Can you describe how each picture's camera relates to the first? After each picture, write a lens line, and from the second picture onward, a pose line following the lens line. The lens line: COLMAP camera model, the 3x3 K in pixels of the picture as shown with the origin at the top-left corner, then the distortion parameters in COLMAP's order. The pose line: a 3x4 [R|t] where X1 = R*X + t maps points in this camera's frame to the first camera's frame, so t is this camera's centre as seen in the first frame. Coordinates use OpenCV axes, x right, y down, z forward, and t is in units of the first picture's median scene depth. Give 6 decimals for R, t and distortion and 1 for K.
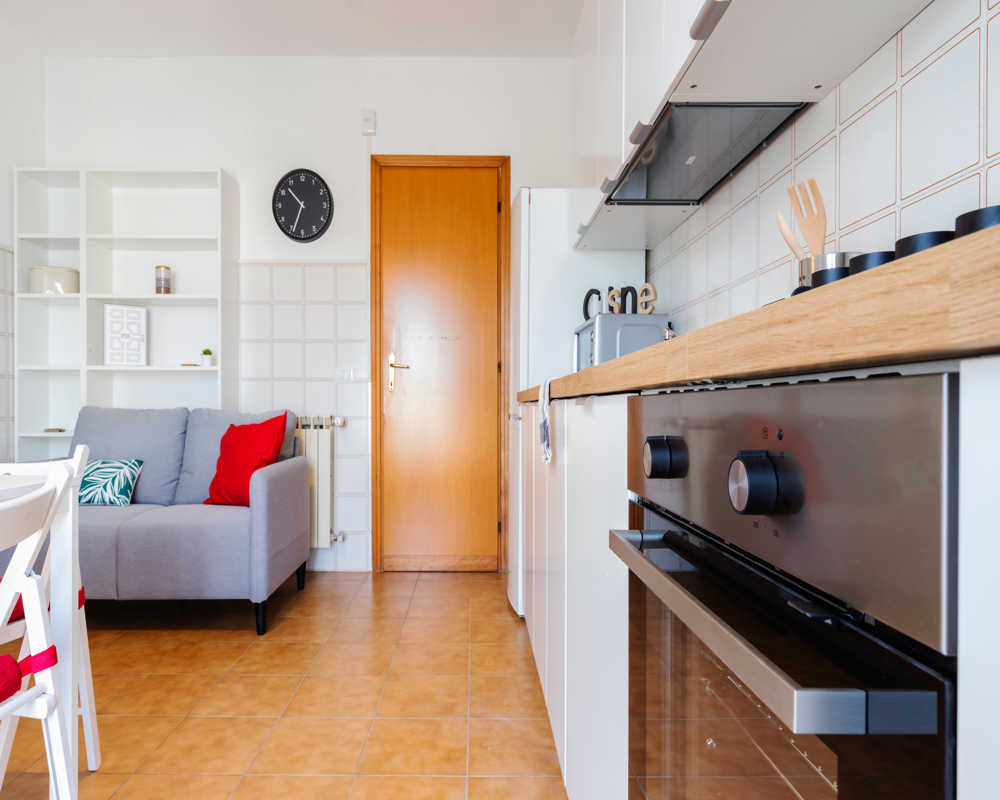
lens RADIAL K [[629.4, 0, 472.7], [0, 629.4, 405.3], [0, 0, 1]] dist [-0.000283, 0.001770]
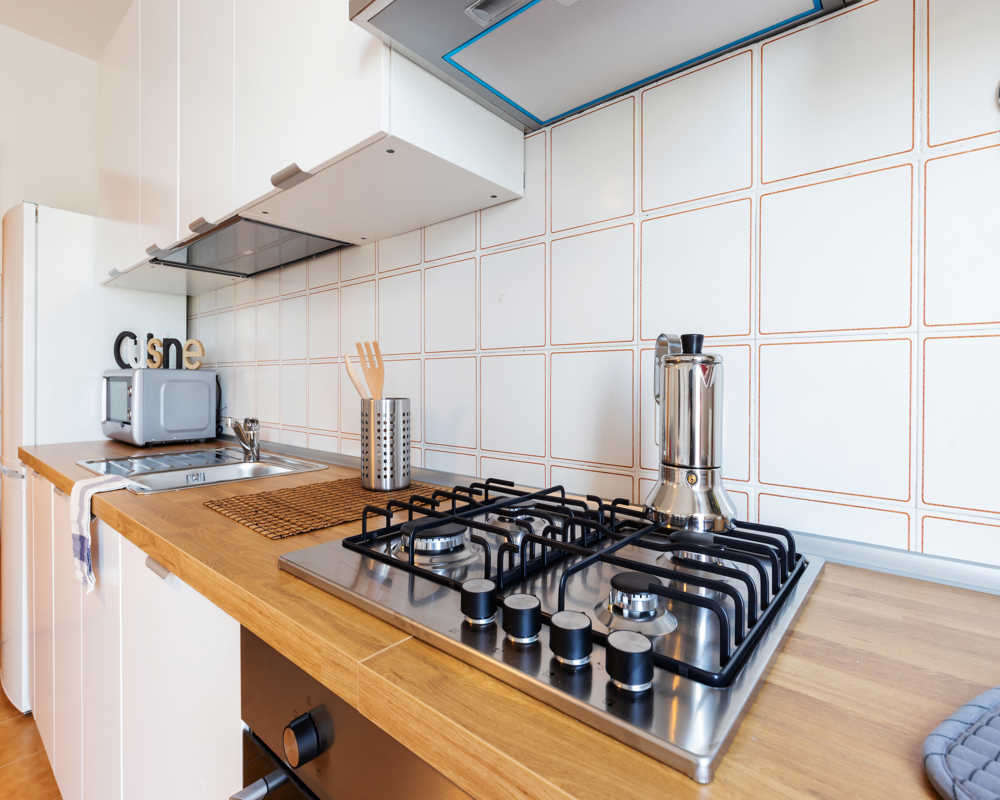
lens RADIAL K [[499.9, 0, 498.1], [0, 499.9, 384.3], [0, 0, 1]] dist [-0.000806, 0.000645]
pose [[0.649989, 0.000927, 0.759943, -0.024155], [-0.006681, 0.999968, 0.004495, -0.127473], [-0.759914, -0.007998, 0.649974, 0.079040]]
